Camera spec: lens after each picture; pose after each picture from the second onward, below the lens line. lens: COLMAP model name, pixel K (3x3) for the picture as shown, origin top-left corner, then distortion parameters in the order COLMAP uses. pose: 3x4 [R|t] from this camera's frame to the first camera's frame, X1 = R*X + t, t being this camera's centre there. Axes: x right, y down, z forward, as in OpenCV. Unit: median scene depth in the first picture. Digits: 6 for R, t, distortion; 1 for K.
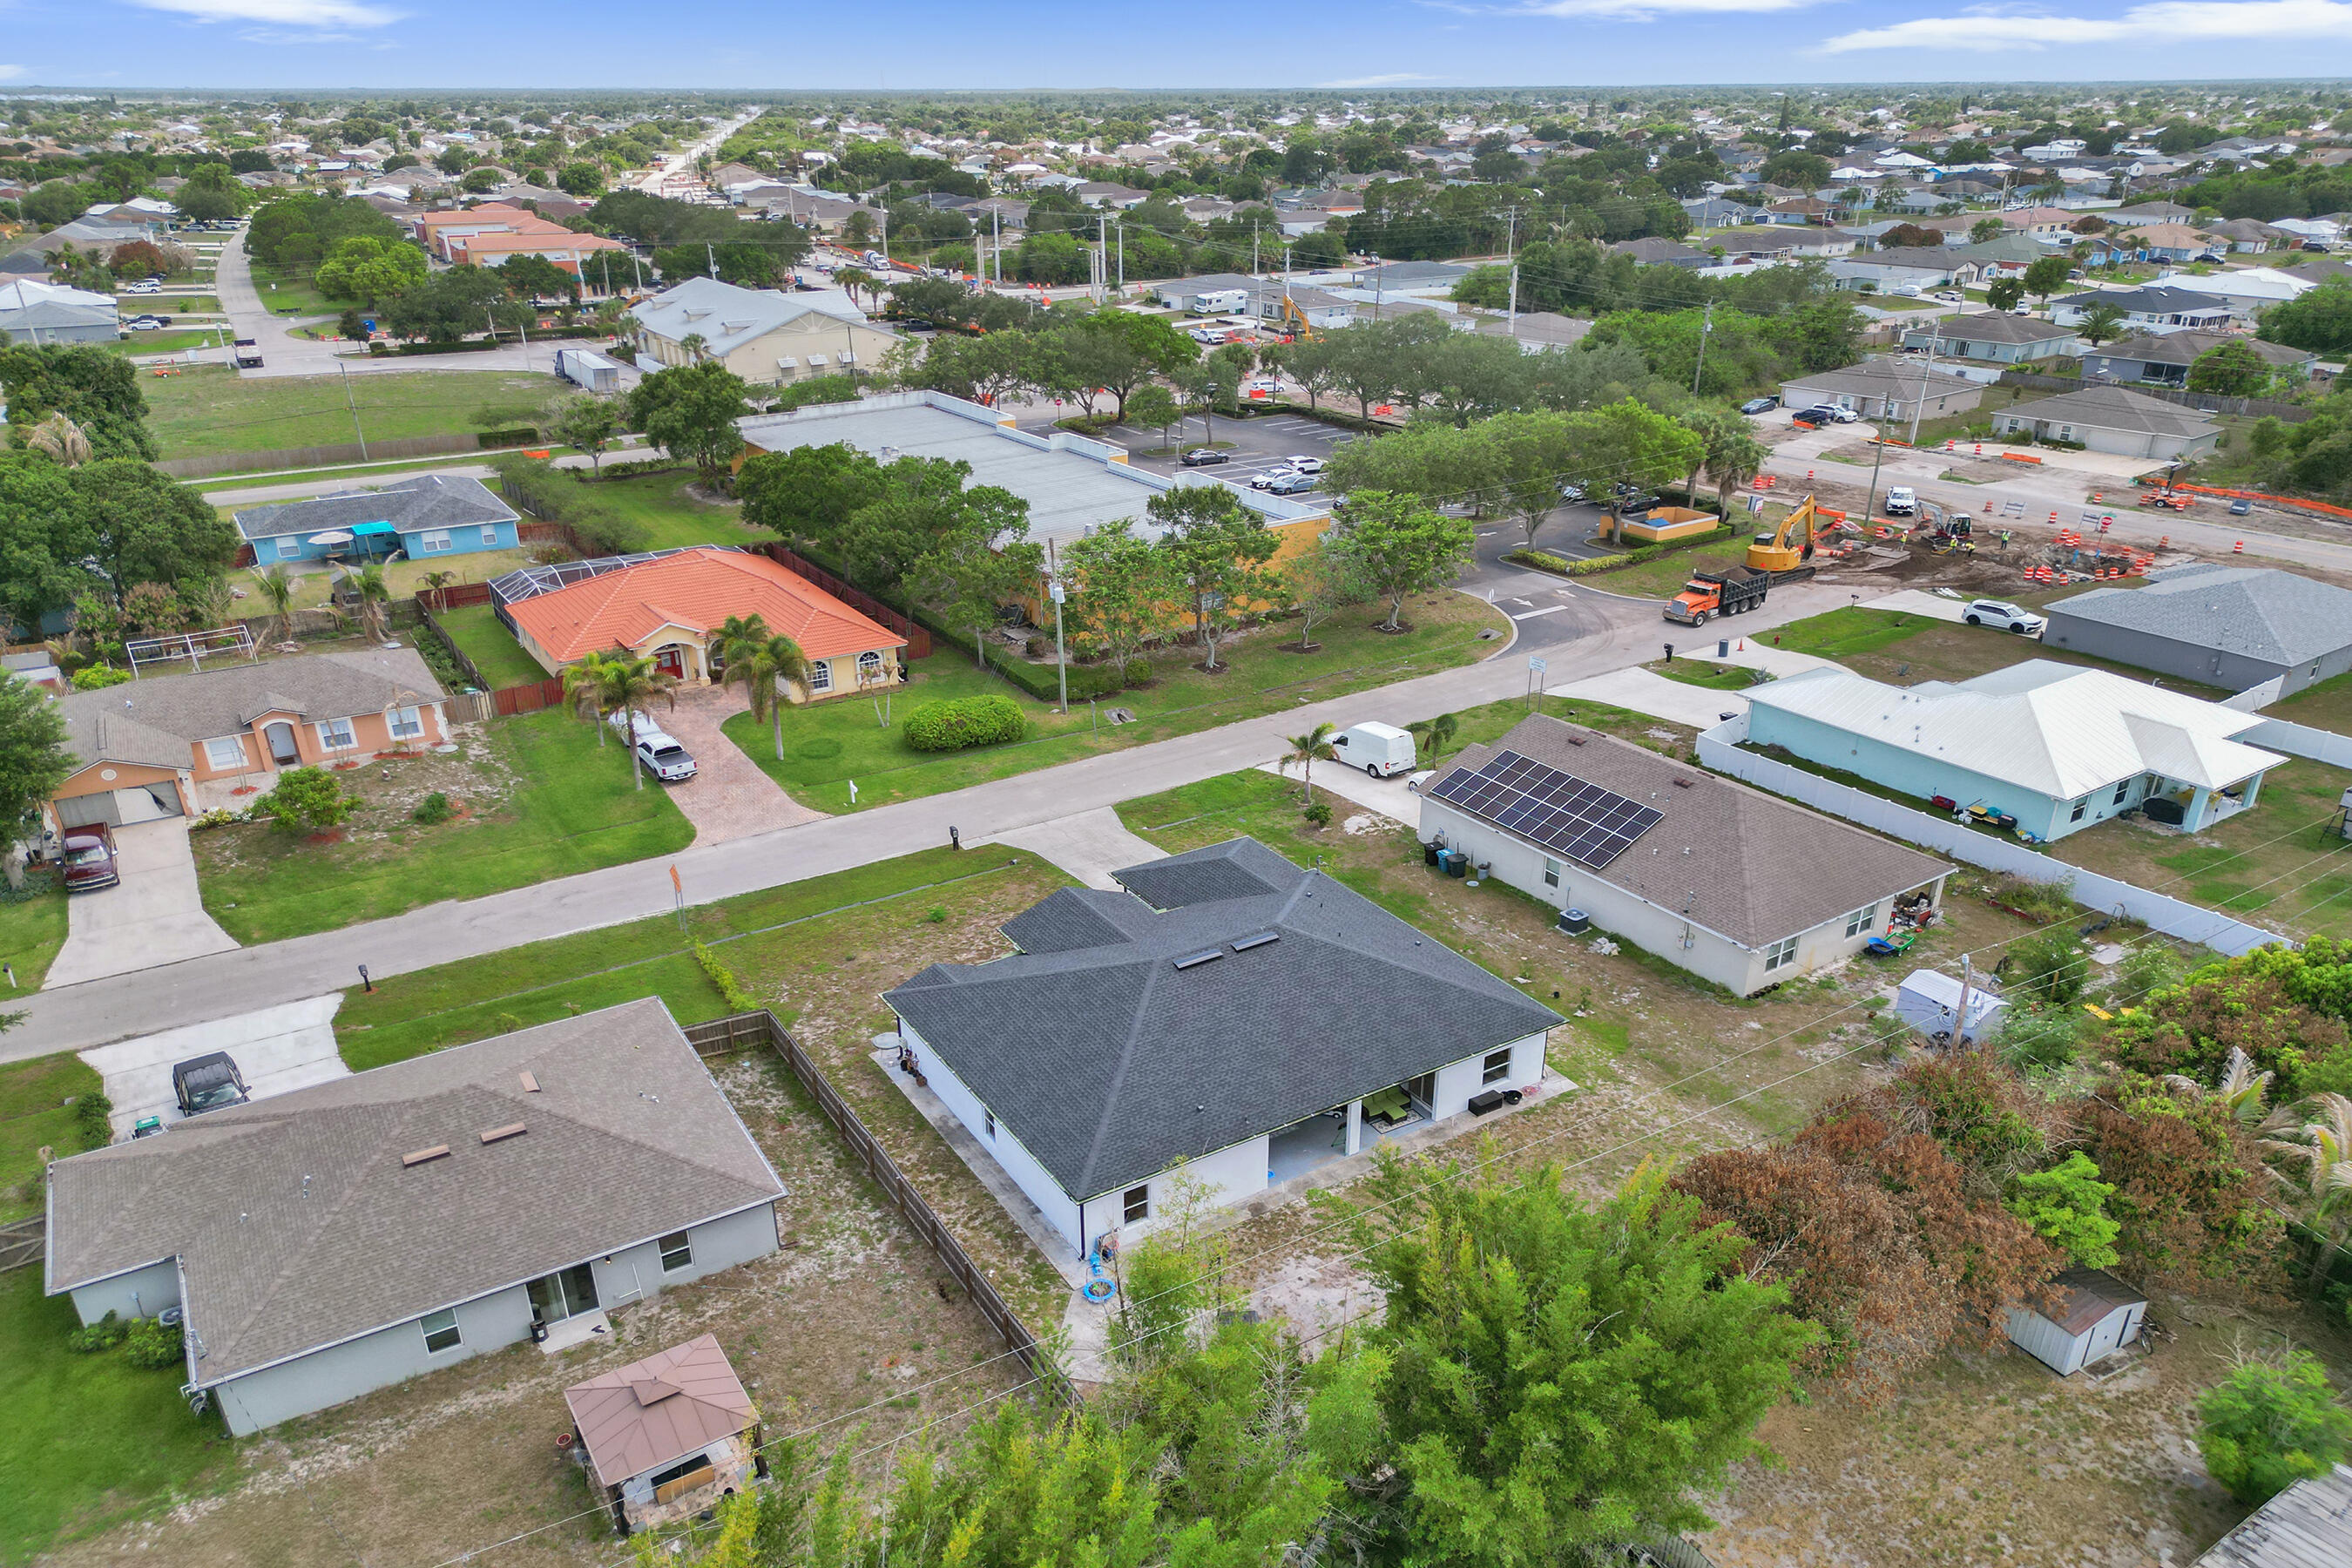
lens RADIAL K [[1623.6, 0, 1177.7], [0, 1623.6, 920.1], [0, 0, 1]] dist [0.072239, -0.069586]
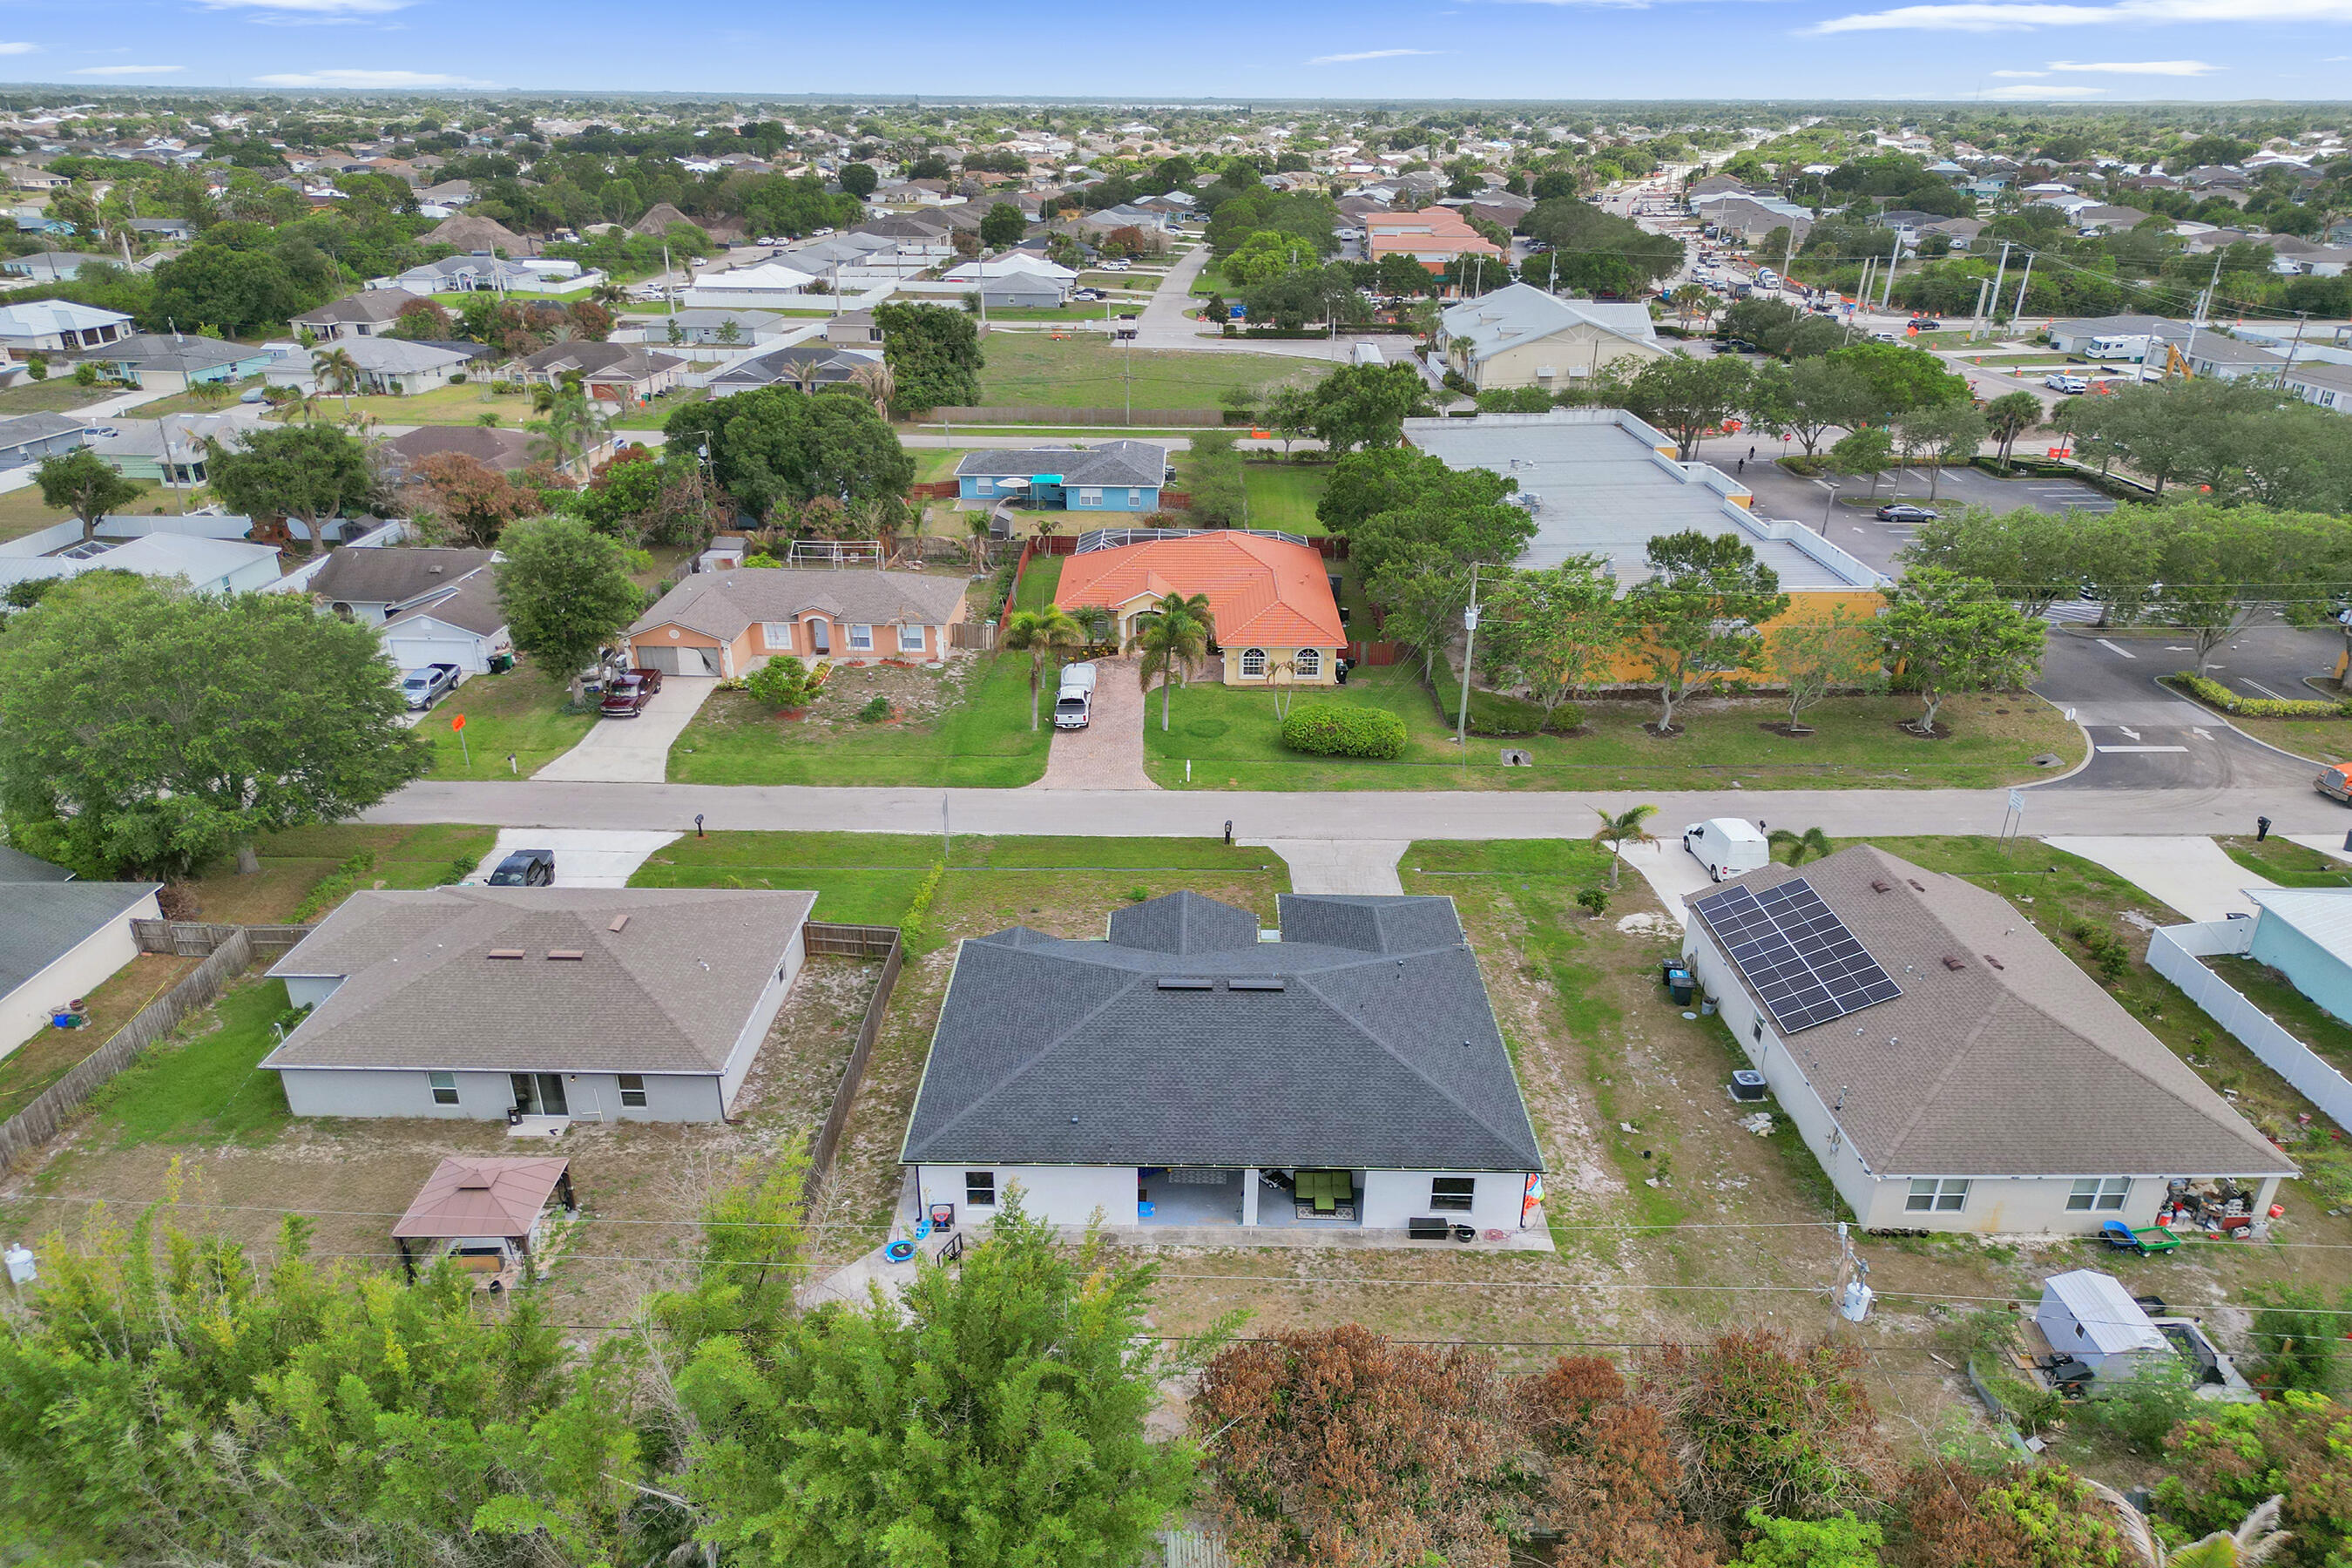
lens RADIAL K [[1623.6, 0, 1177.7], [0, 1623.6, 920.1], [0, 0, 1]] dist [0.072239, -0.069586]
pose [[0.841827, 0.252541, -0.477022, 0.262073], [-0.255198, 0.964993, 0.060516, -0.040057], [0.475606, 0.070791, 0.876805, 0.078638]]
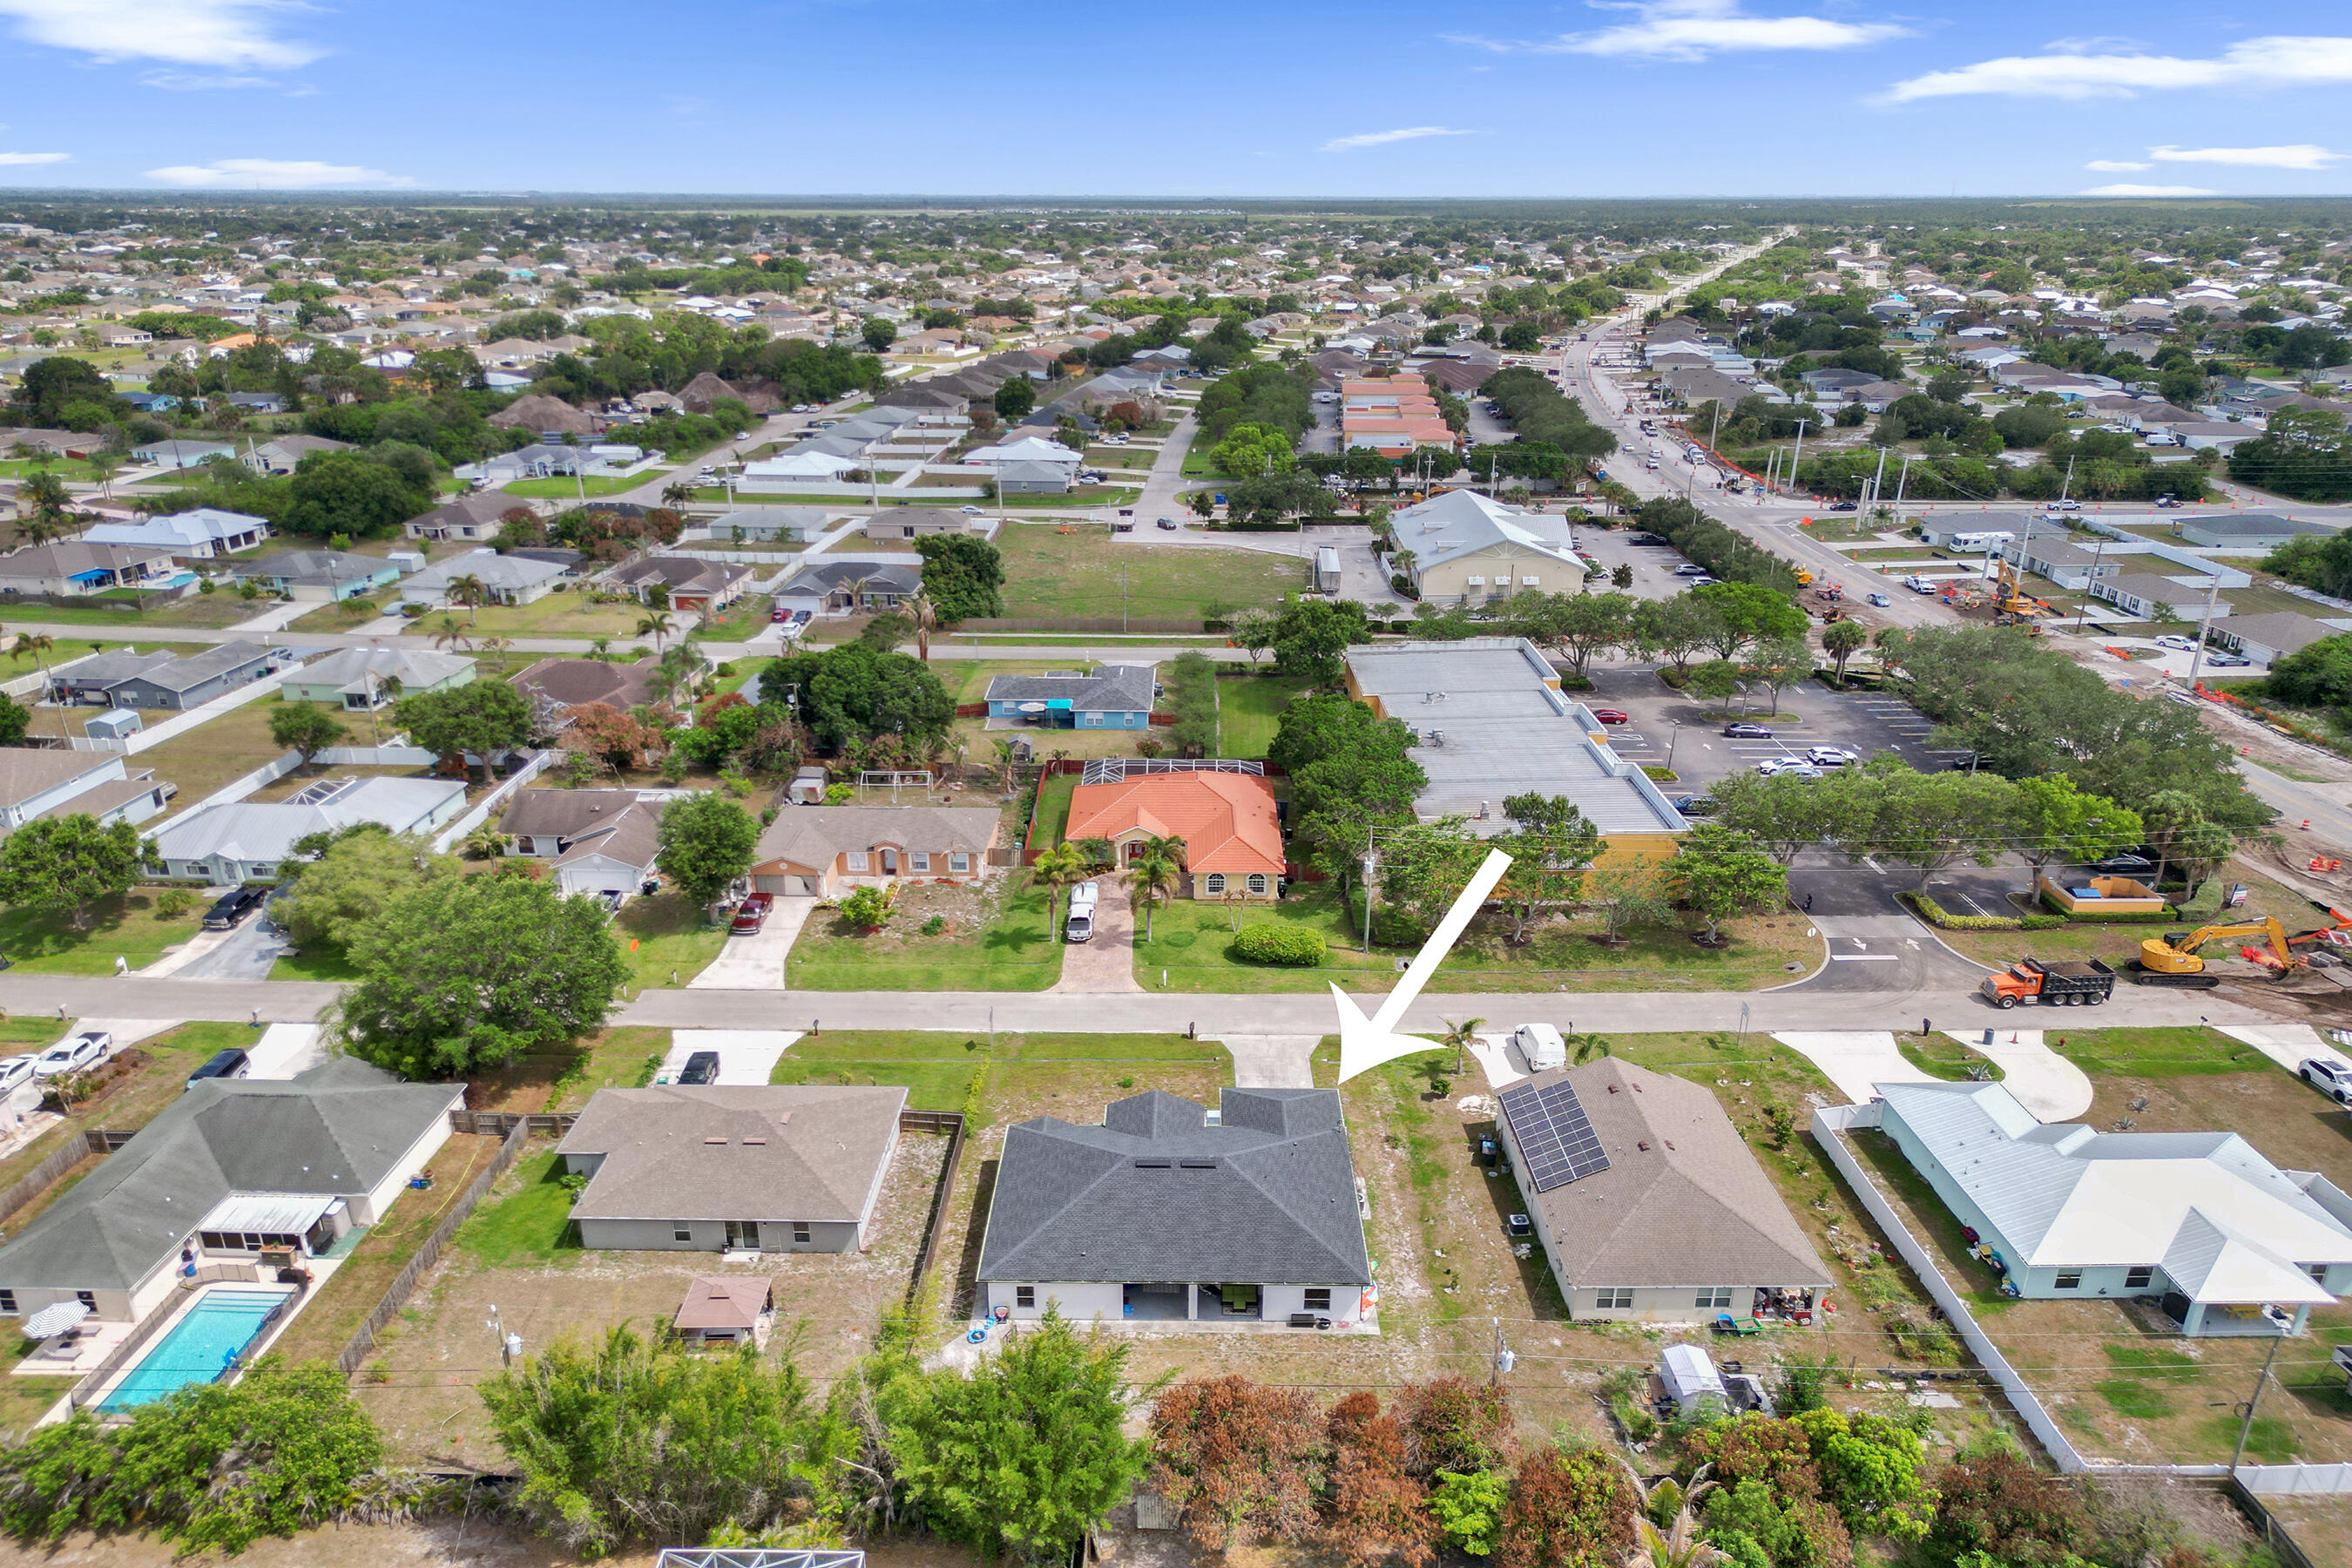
lens RADIAL K [[1641.5, 0, 1178.0], [0, 1641.5, 854.4], [0, 0, 1]] dist [0.072424, -0.078316]
pose [[0.842017, 0.207739, -0.497847, 0.422955], [-0.252001, 0.967465, -0.022515, -0.129581], [0.476972, 0.144416, 0.866972, -0.218389]]
